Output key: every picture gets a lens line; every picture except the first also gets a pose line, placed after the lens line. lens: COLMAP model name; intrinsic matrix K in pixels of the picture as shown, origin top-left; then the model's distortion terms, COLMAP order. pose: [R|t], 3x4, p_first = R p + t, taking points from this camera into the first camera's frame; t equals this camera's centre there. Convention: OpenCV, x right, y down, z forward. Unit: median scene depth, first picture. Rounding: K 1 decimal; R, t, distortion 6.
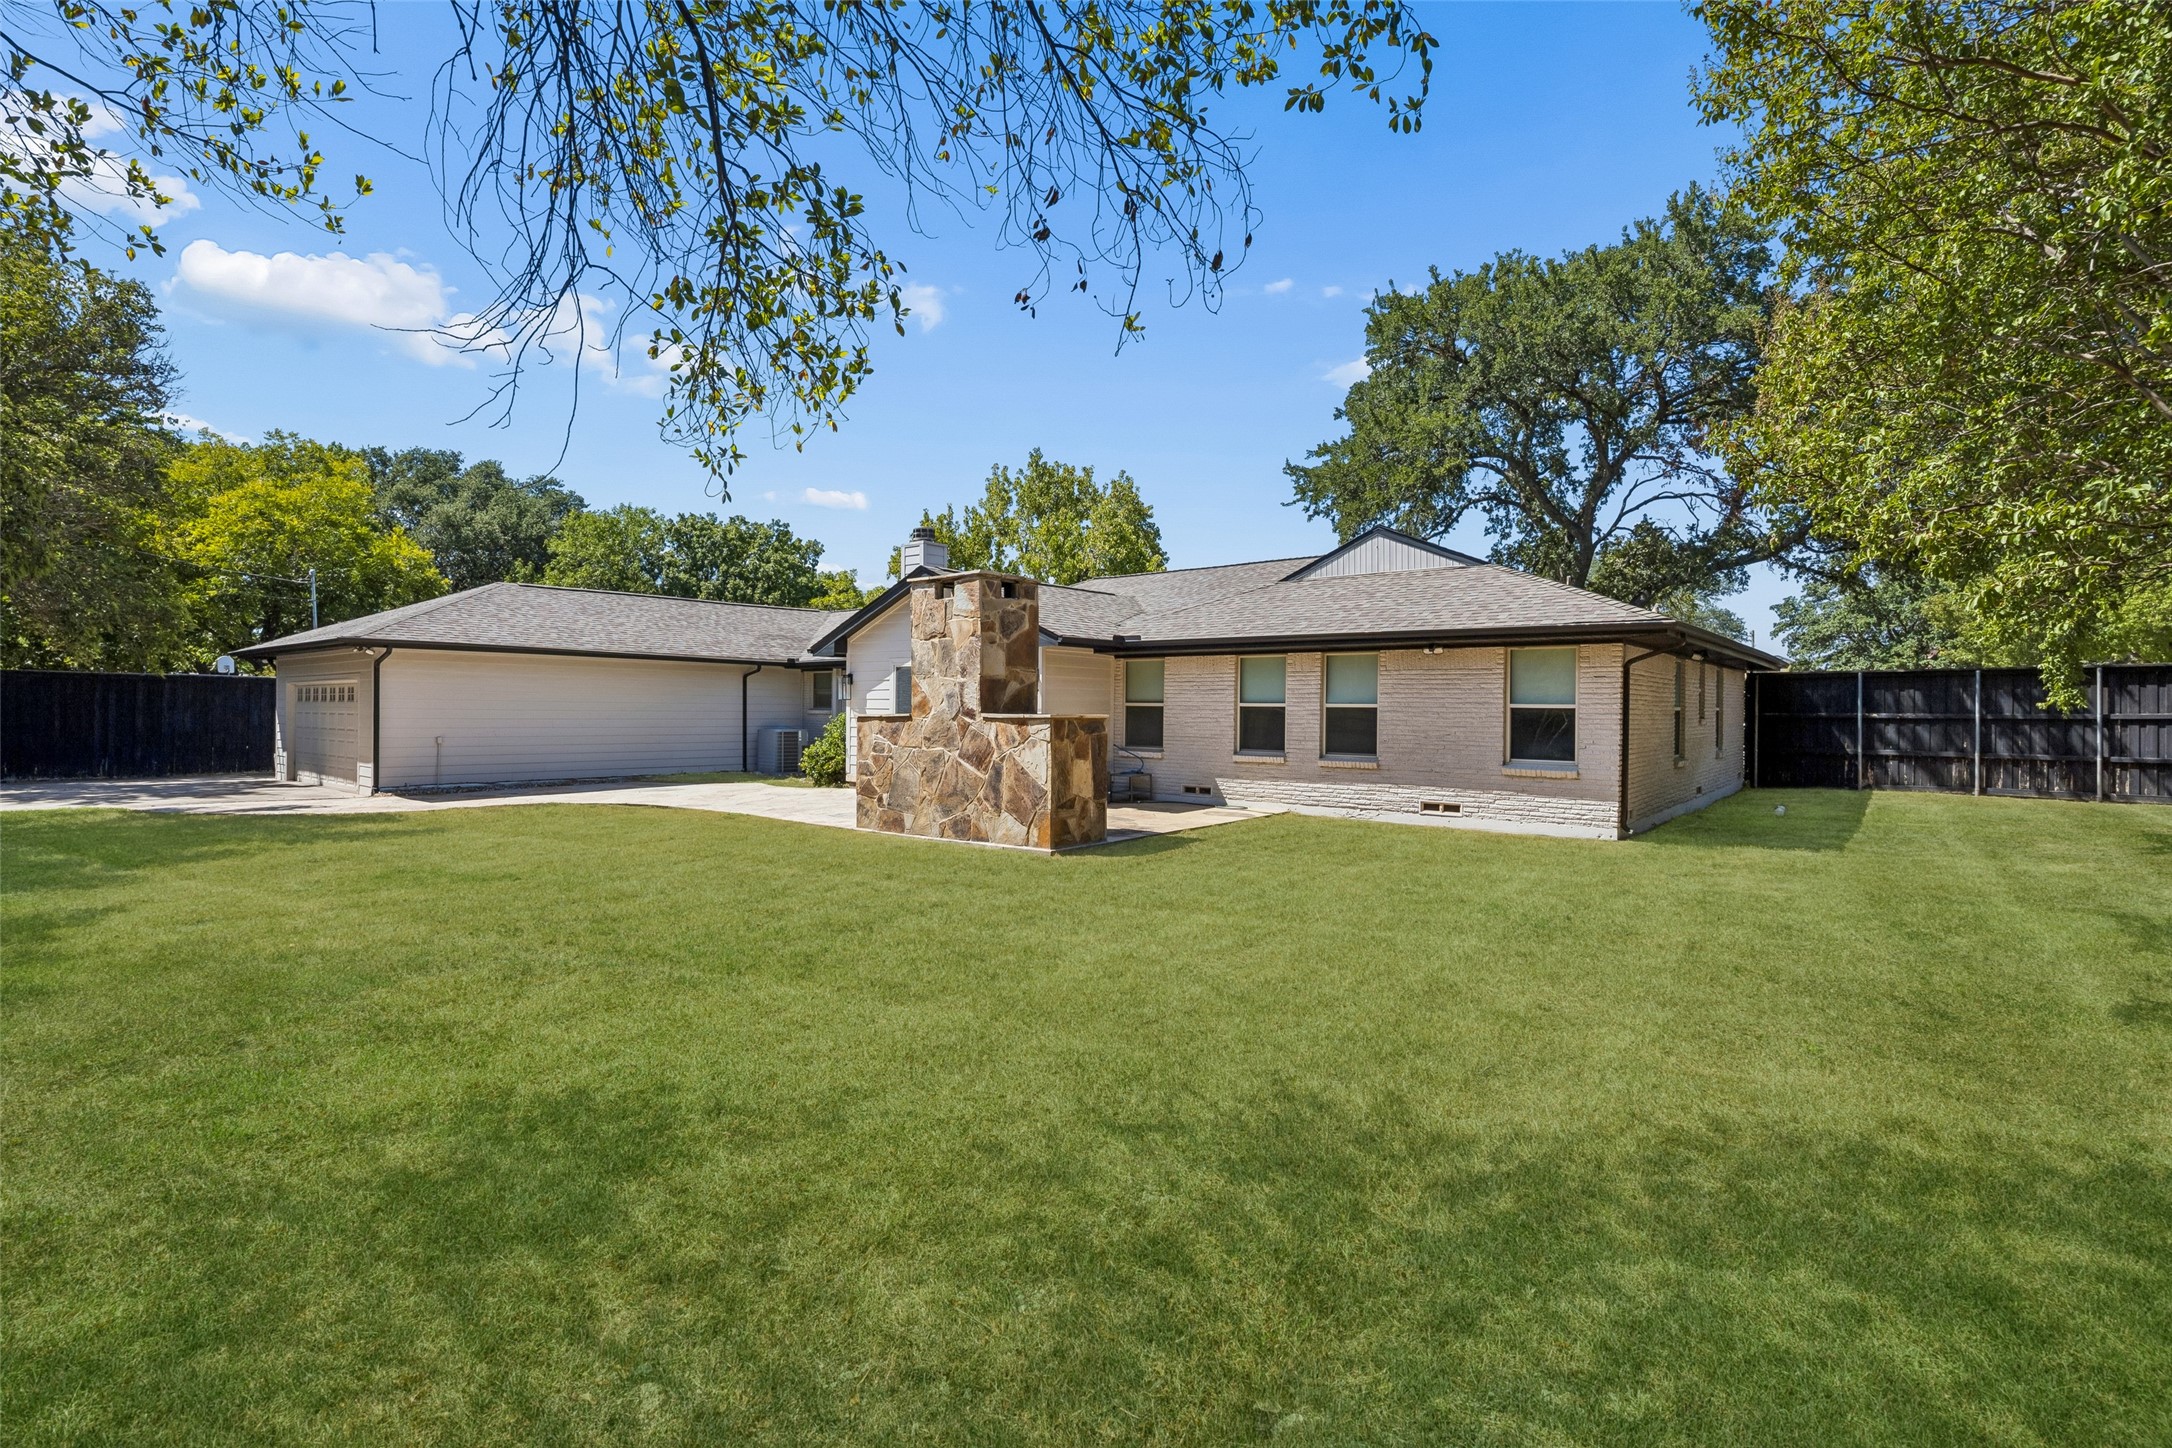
lens RADIAL K [[1008.3, 0, 1086.0], [0, 1008.3, 724.0], [0, 0, 1]] dist [-0.002931, -0.000066]
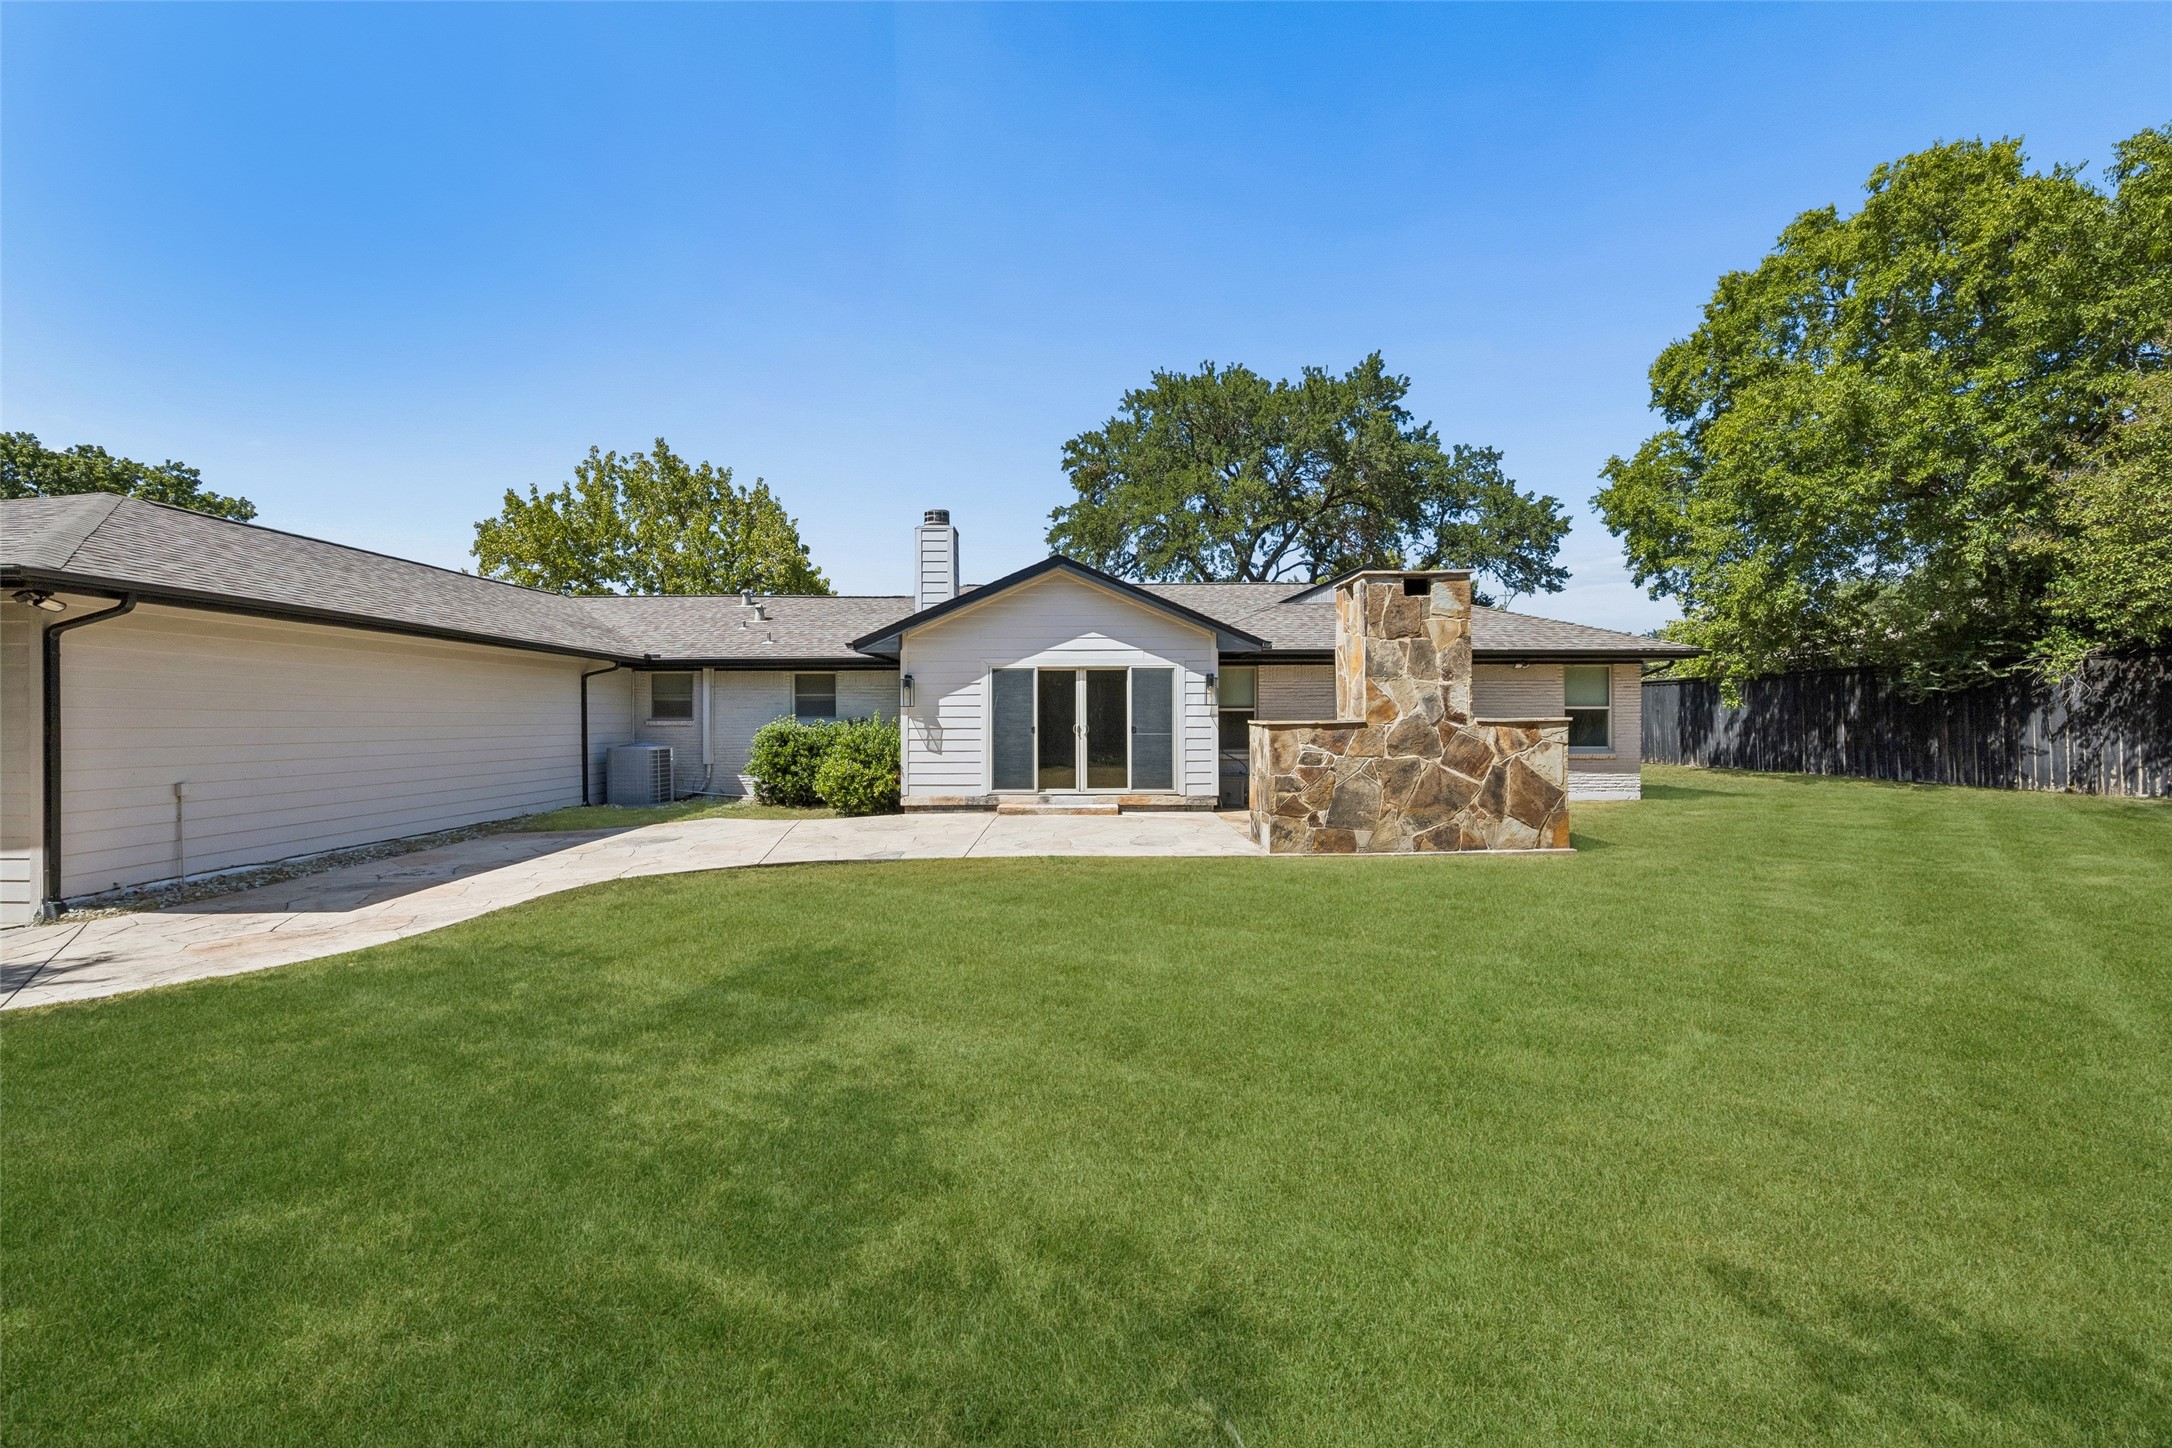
lens RADIAL K [[831.5, 0, 1086.0], [0, 831.5, 724.0], [0, 0, 1]] dist [-0.001305, -0.000085]
pose [[0.768547, -0.017646, 0.639550, -0.868507], [0.021387, 0.999769, 0.001884, -0.013314], [-0.639436, 0.012231, 0.768747, 0.603618]]
